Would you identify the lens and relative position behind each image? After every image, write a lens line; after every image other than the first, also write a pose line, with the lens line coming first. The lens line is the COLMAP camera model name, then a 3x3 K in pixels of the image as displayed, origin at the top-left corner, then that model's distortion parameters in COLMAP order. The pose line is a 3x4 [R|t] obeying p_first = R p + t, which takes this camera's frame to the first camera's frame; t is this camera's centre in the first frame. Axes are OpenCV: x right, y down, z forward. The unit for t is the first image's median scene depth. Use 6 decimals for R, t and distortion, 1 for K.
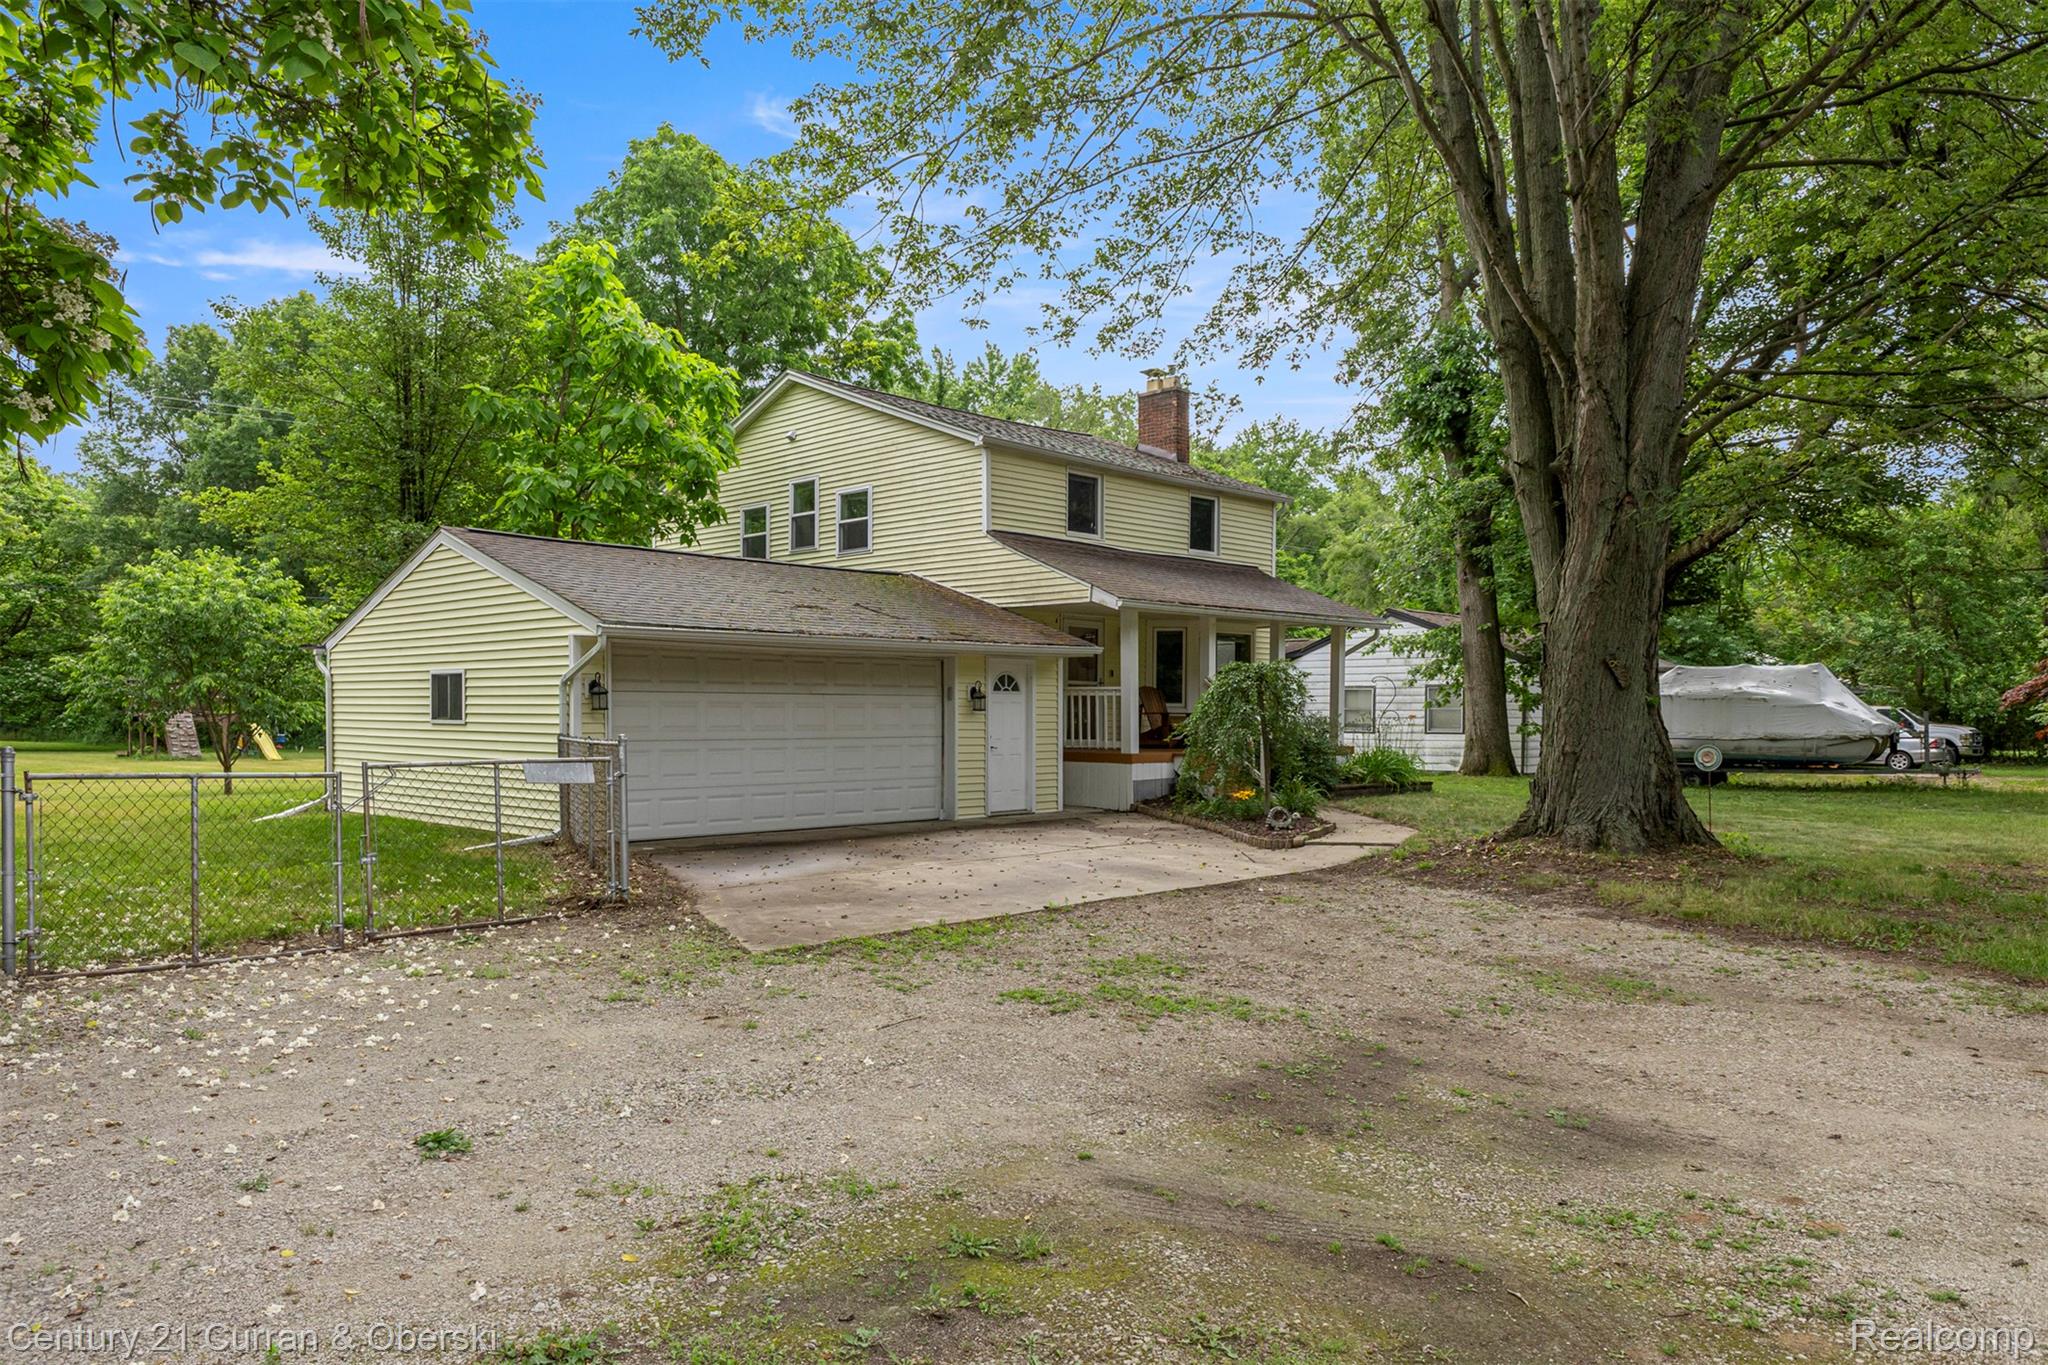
lens RADIAL K [[1420.8, 0, 1038.5], [0, 1420.8, 656.6], [0, 0, 1]] dist [0.006207, 0.000483]
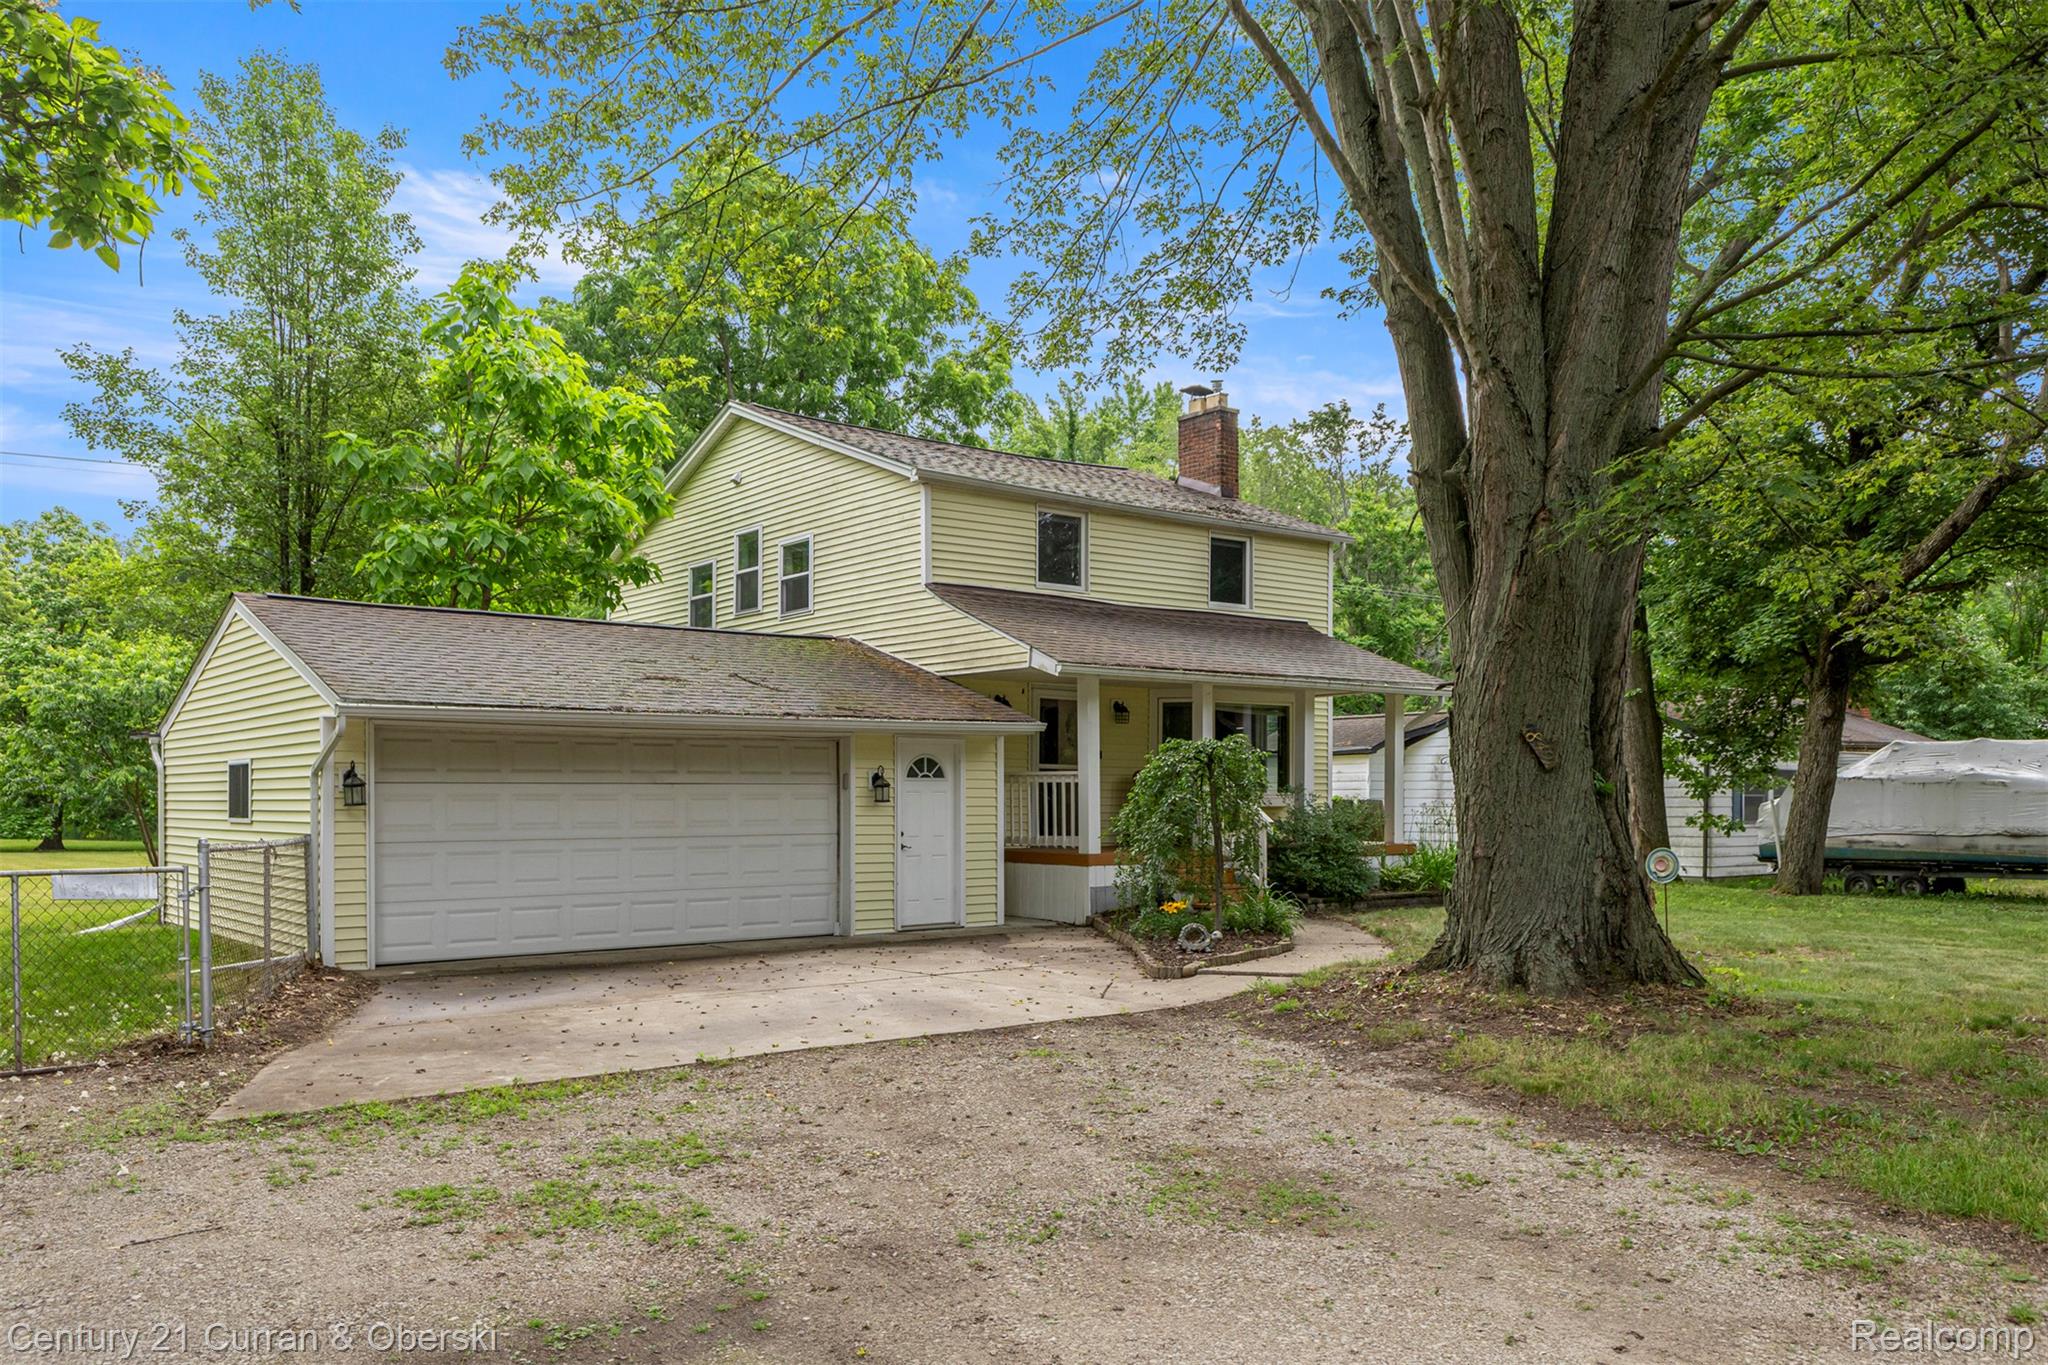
lens RADIAL K [[1628.5, 0, 1024.0], [0, 1628.5, 682.5], [0, 0, 1]] dist [0.056957, -0.067602]
pose [[0.990259, -0.015504, -0.138368, 0.162498], [0.010901, 0.999364, -0.033965, 0.001806], [0.138807, 0.032125, 0.989798, 0.074007]]
